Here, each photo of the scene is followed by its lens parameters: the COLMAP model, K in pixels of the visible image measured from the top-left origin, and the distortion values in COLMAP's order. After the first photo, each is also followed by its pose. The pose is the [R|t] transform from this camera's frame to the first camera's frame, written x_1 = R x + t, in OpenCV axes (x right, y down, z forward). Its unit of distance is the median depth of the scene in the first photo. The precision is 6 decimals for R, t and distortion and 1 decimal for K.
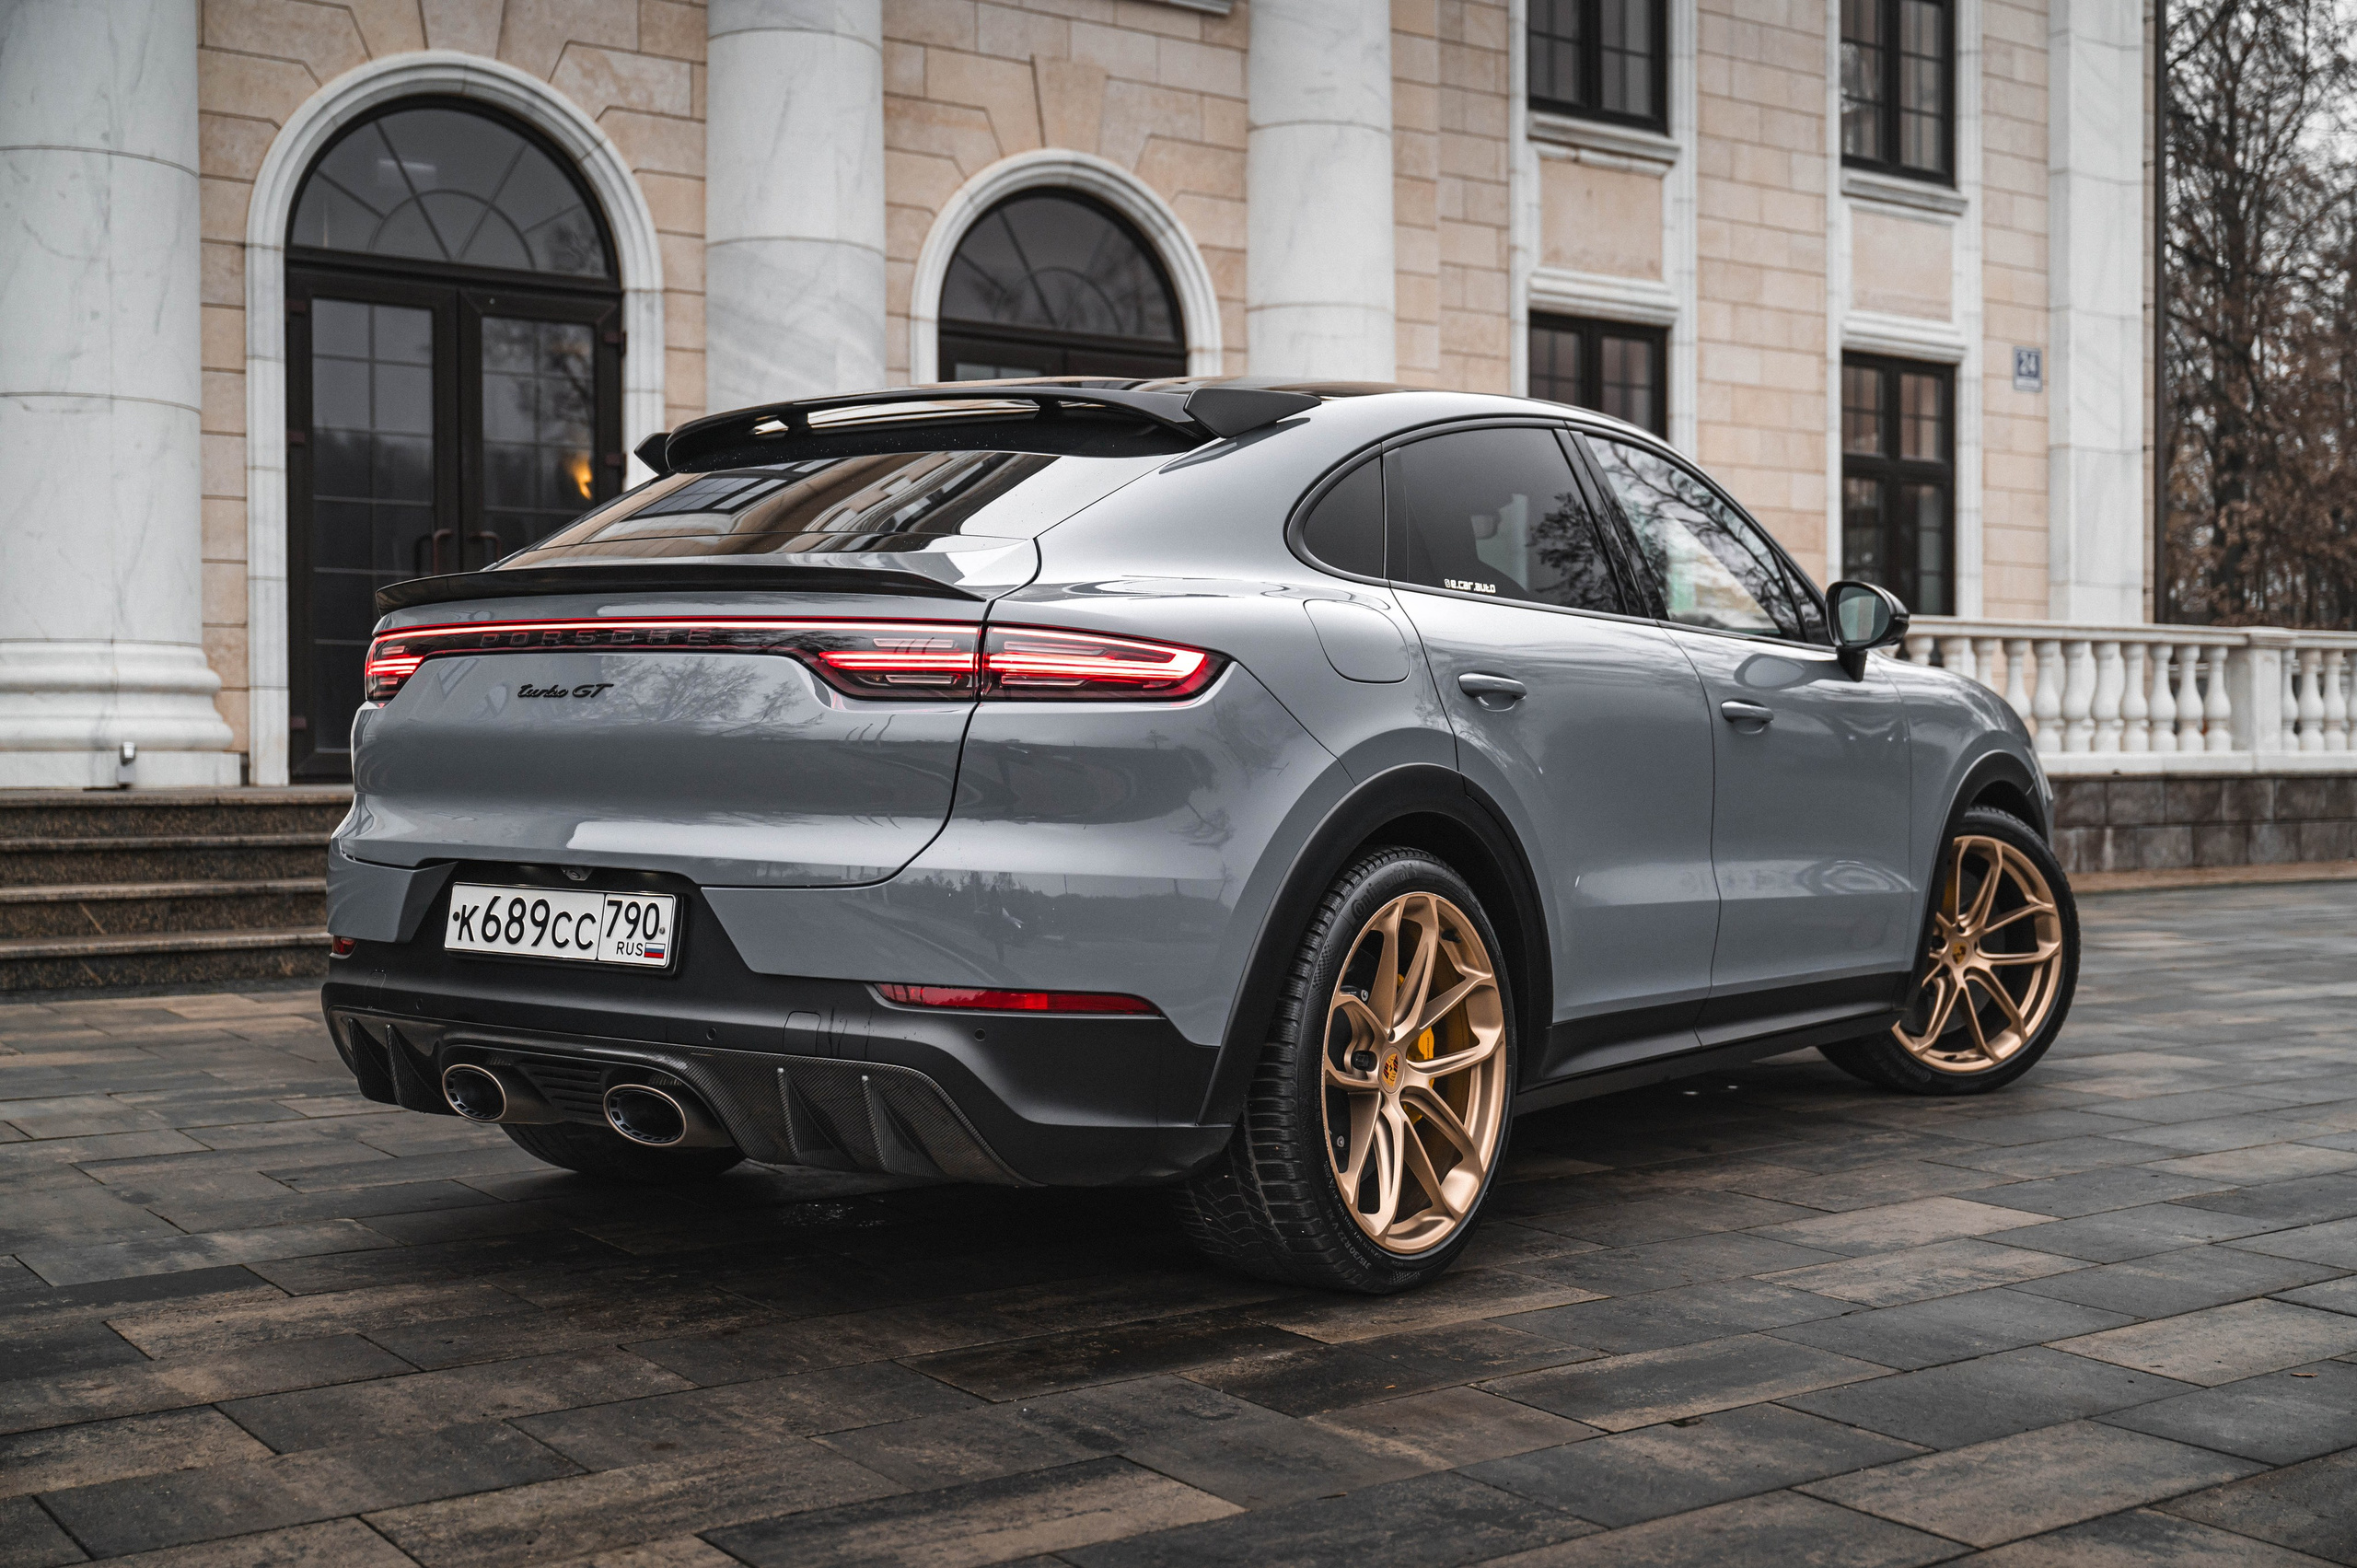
lens RADIAL K [[2640.0, 0, 1178.5], [0, 2640.0, 784.0], [0, 0, 1]] dist [-0.006175, 0.039641]
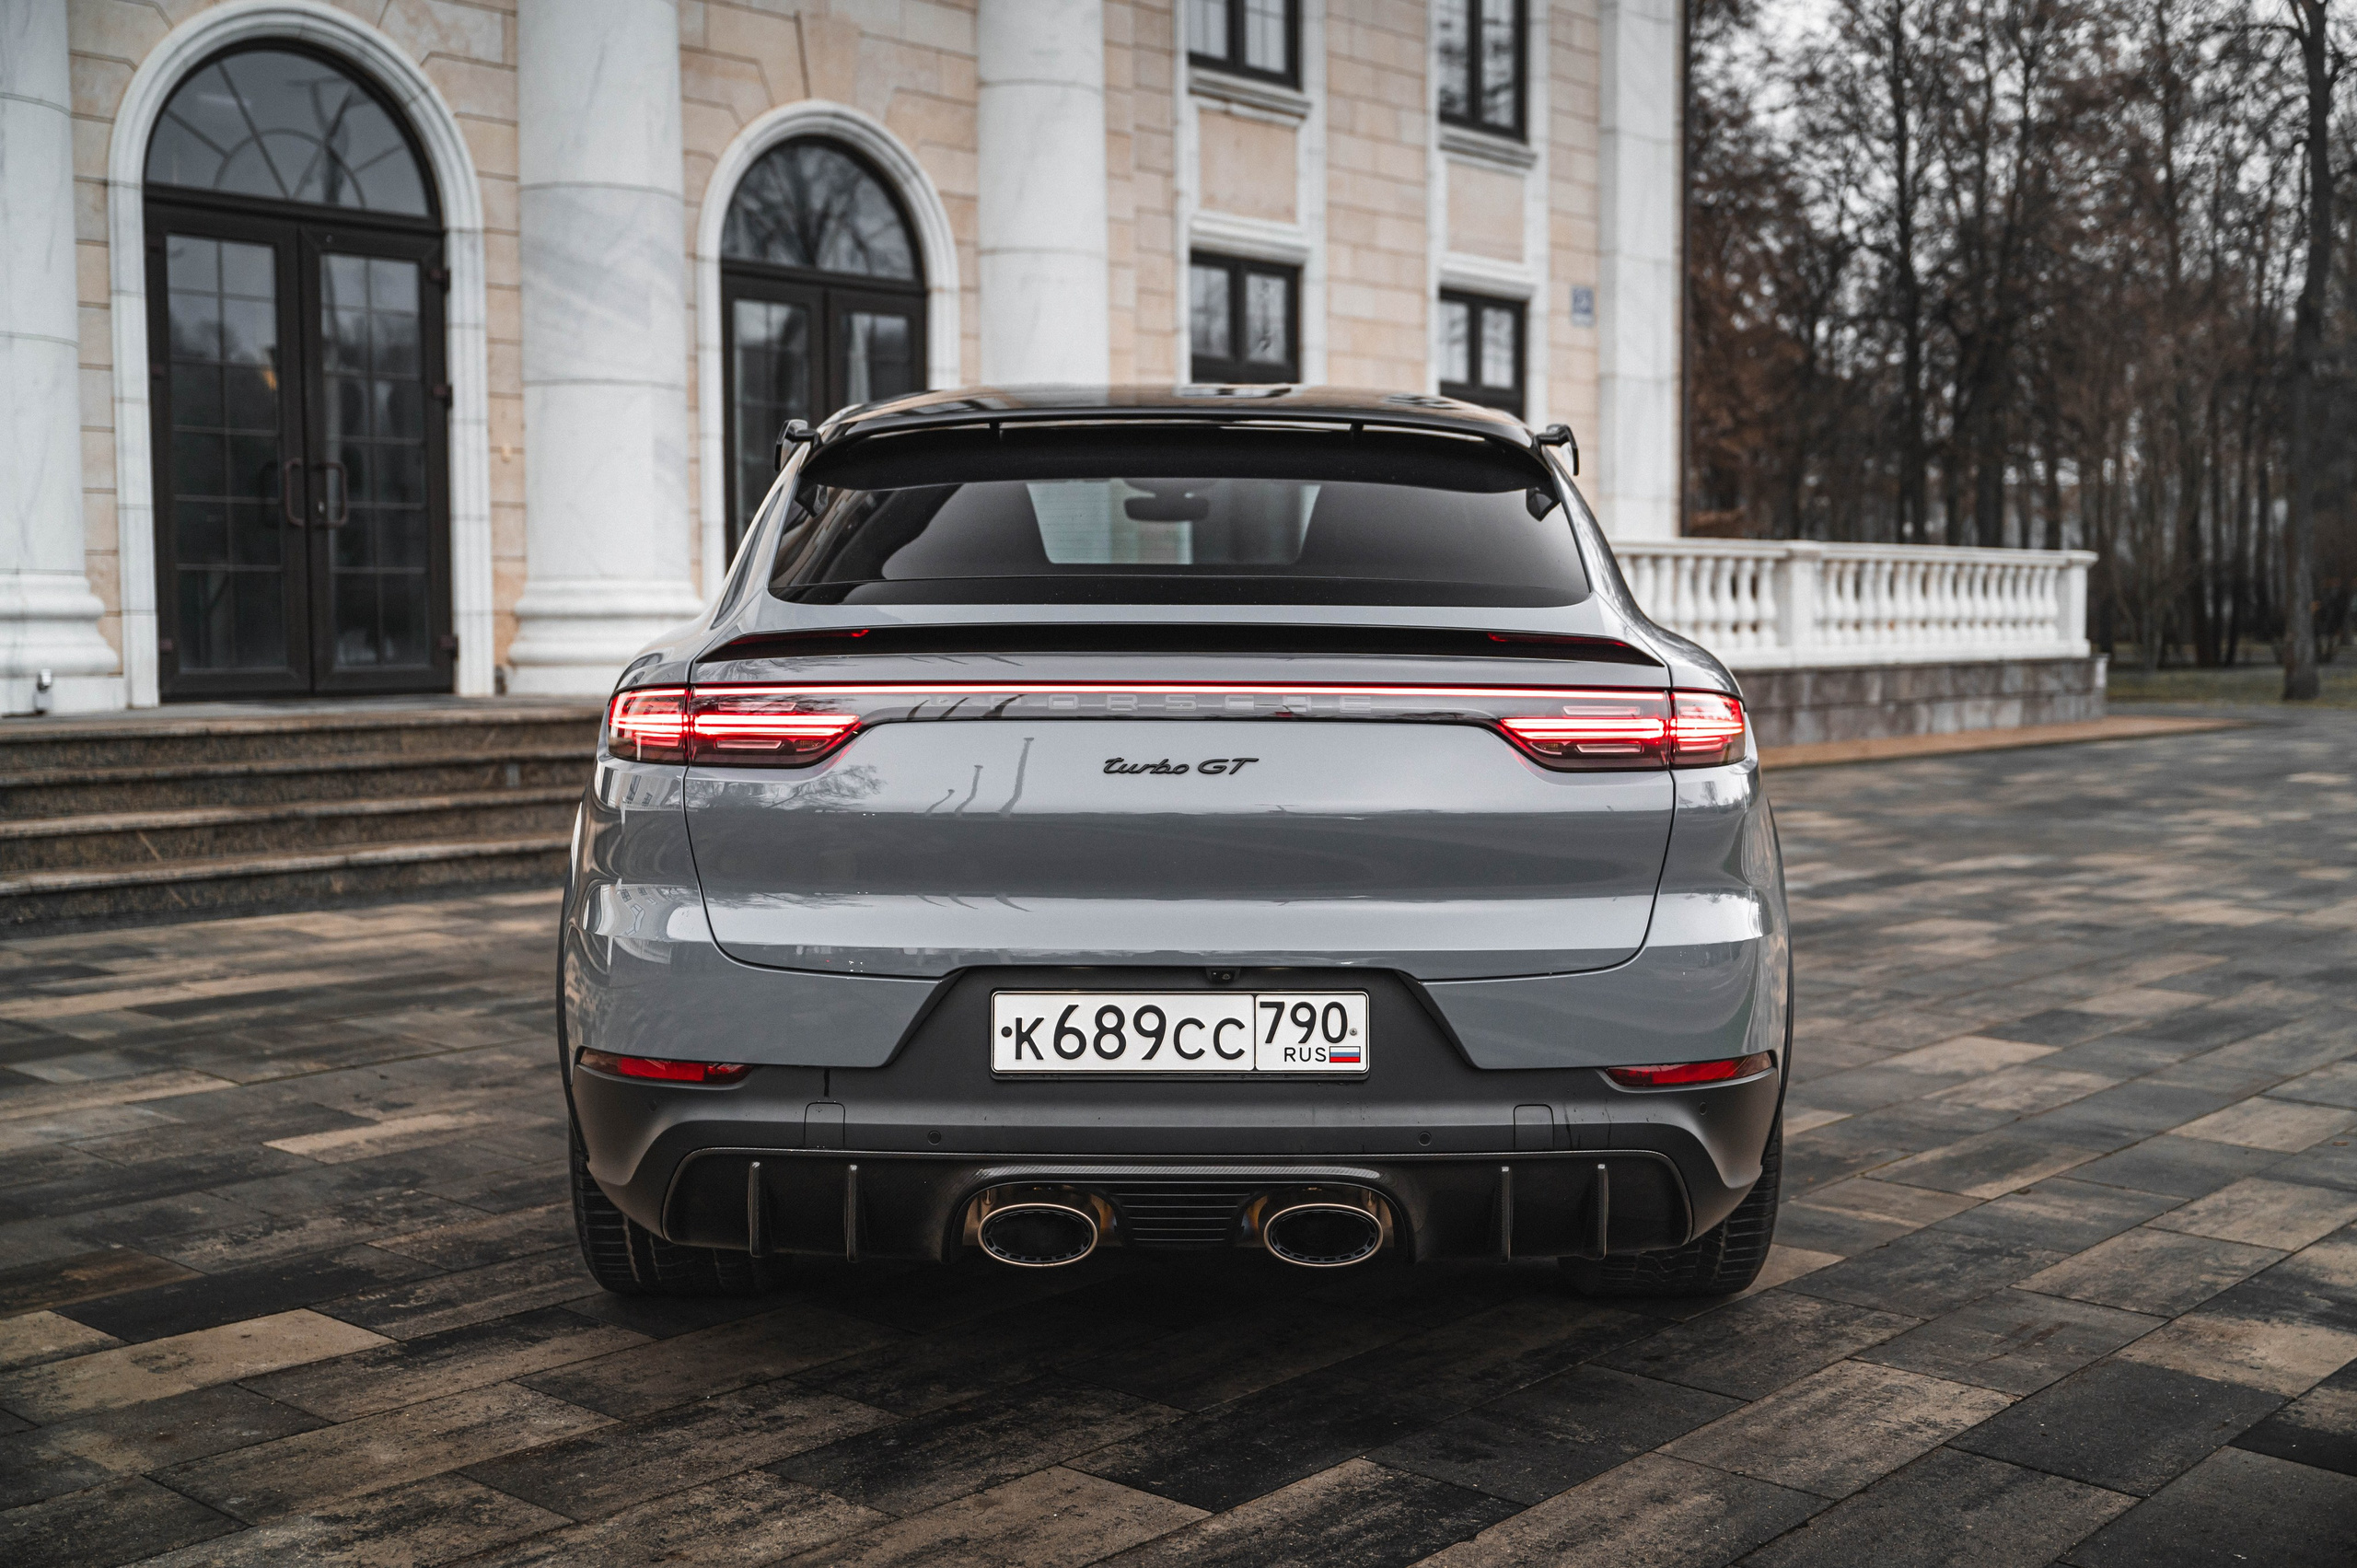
lens RADIAL K [[2593.8, 0, 1178.5], [0, 2593.8, 784.0], [0, 0, 1]] dist [-0.005736, 0.009943]
pose [[0.973972, -0.016451, 0.226072, -0.155937], [0.004660, 0.998605, 0.052590, -0.018097], [-0.226622, -0.050167, 0.972690, -0.080523]]
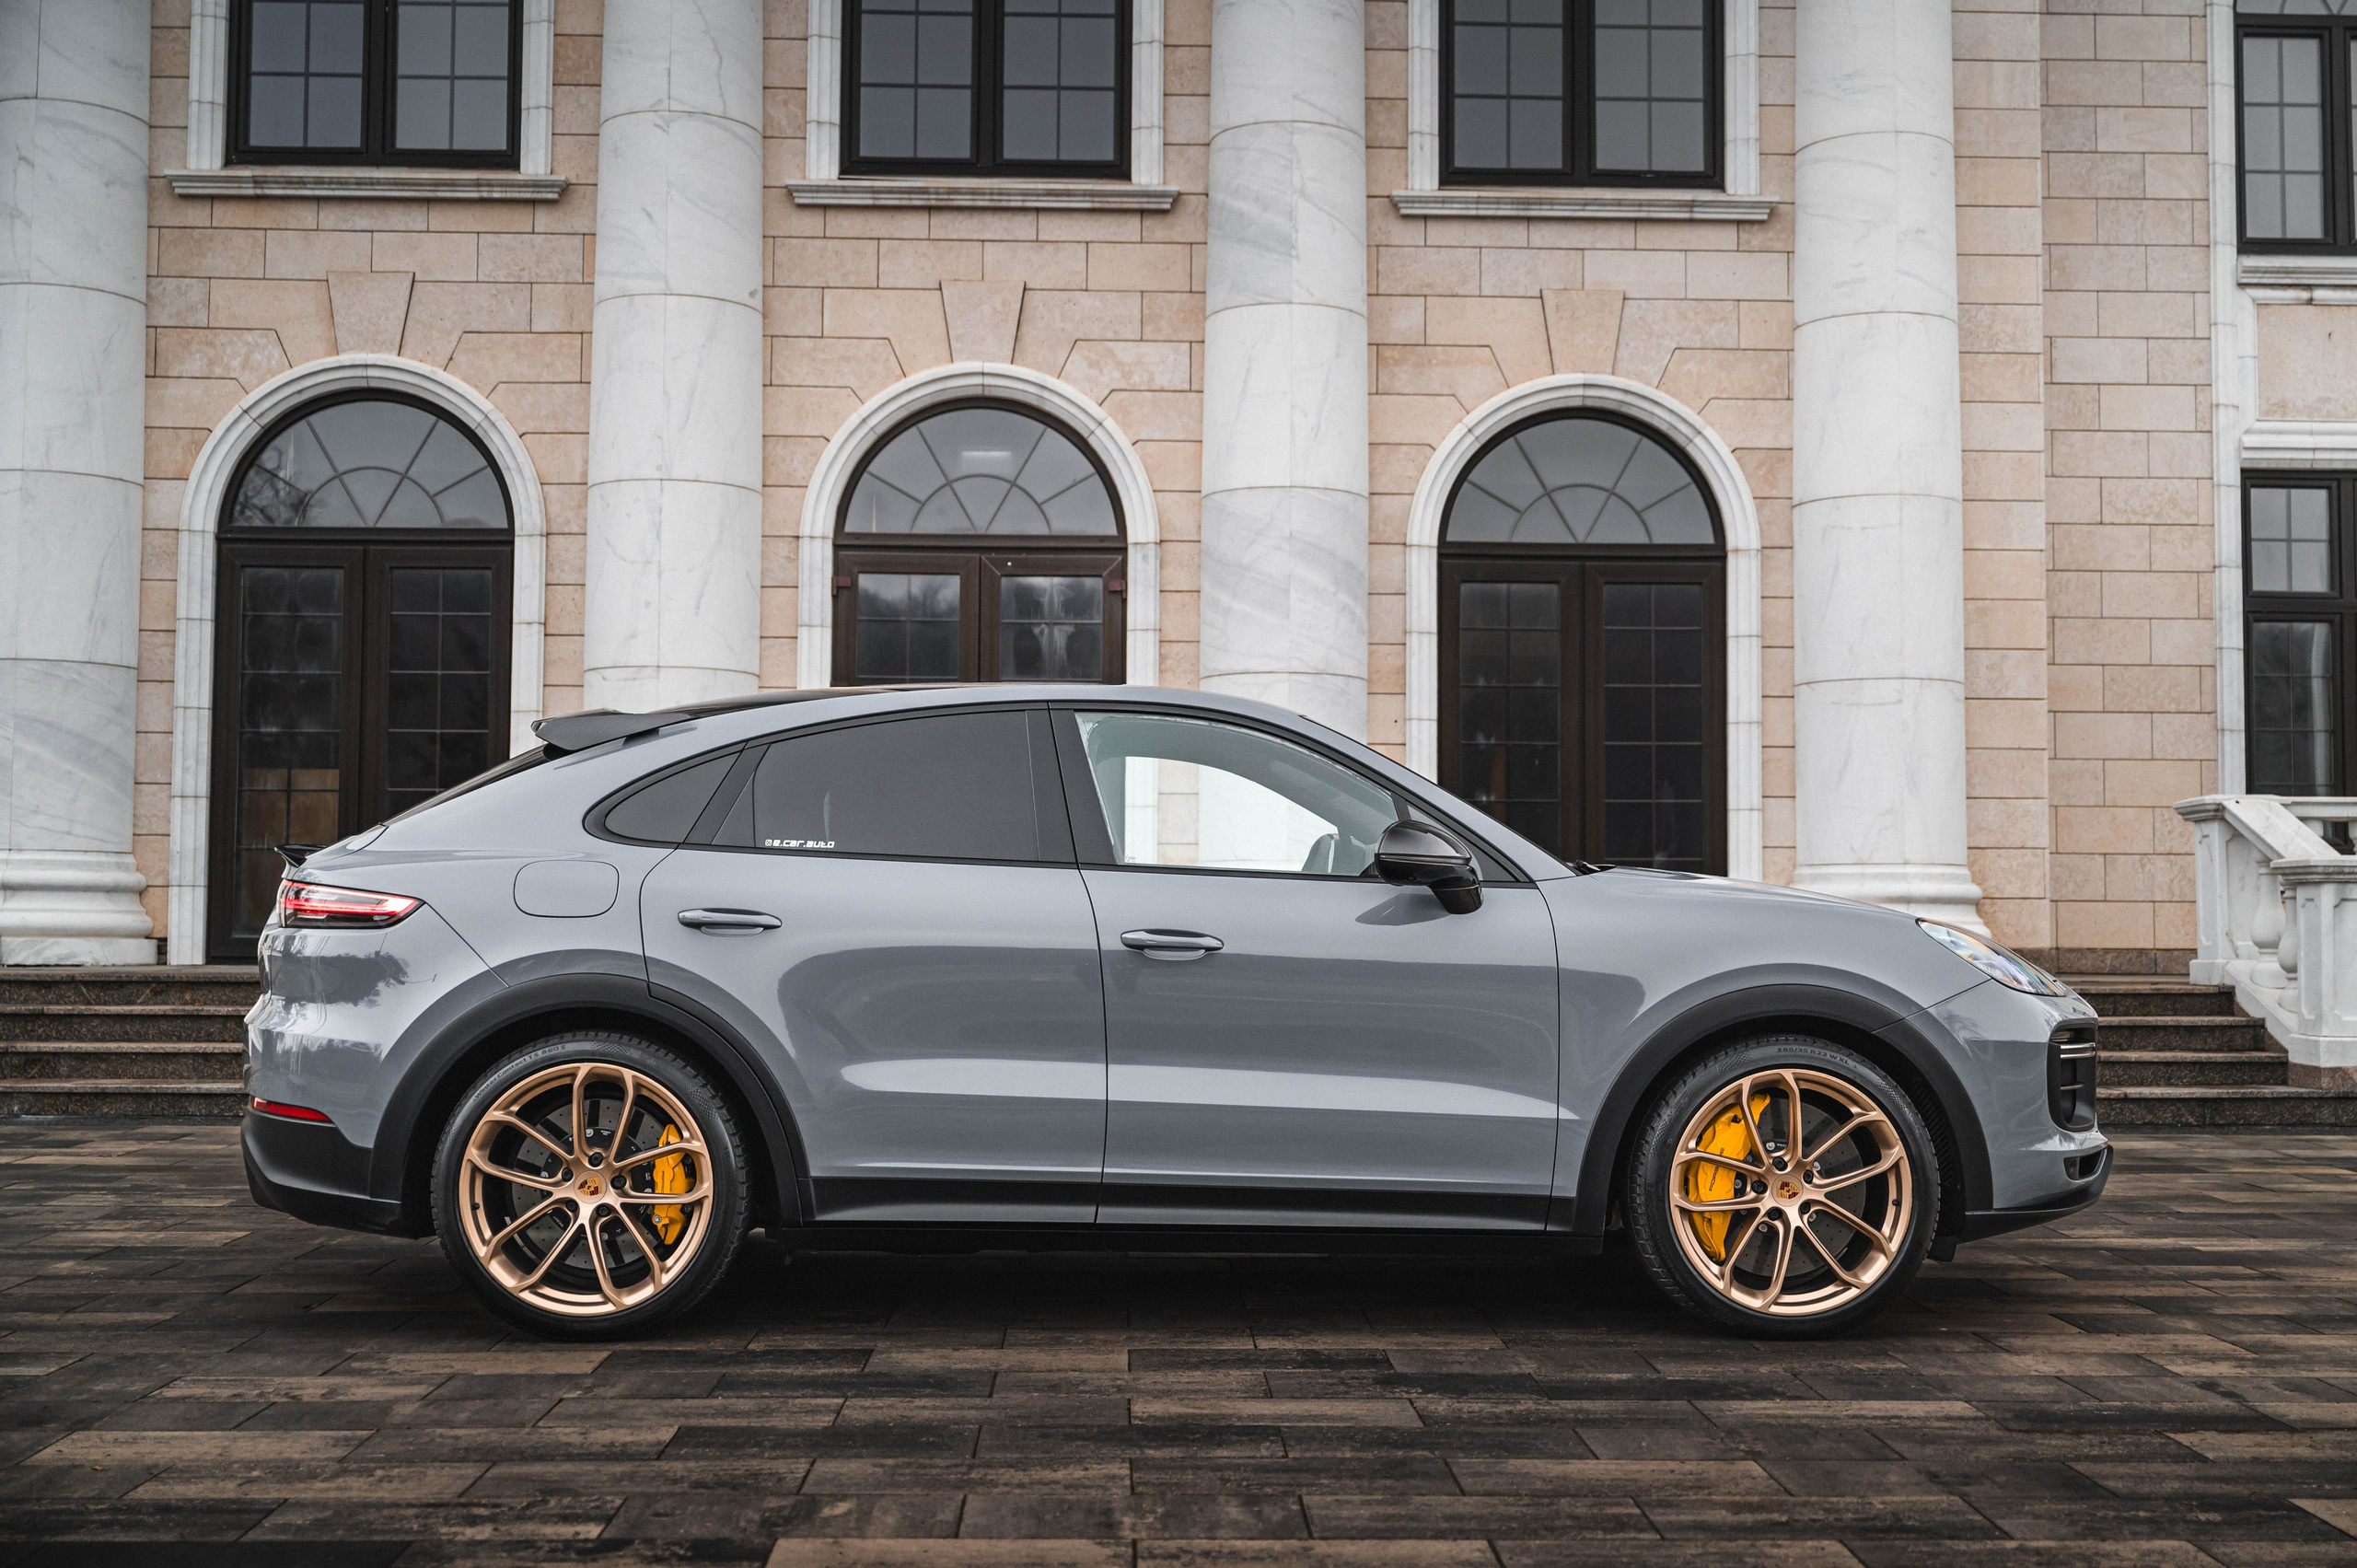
lens RADIAL K [[2640.0, 0, 1178.5], [0, 2640.0, 784.0], [0, 0, 1]] dist [-0.006175, 0.039641]
pose [[0.837096, -0.027000, -0.546390, 0.417636], [-0.014475, 0.997338, -0.071459, -0.000369], [0.546865, 0.067727, 0.834477, 0.053283]]
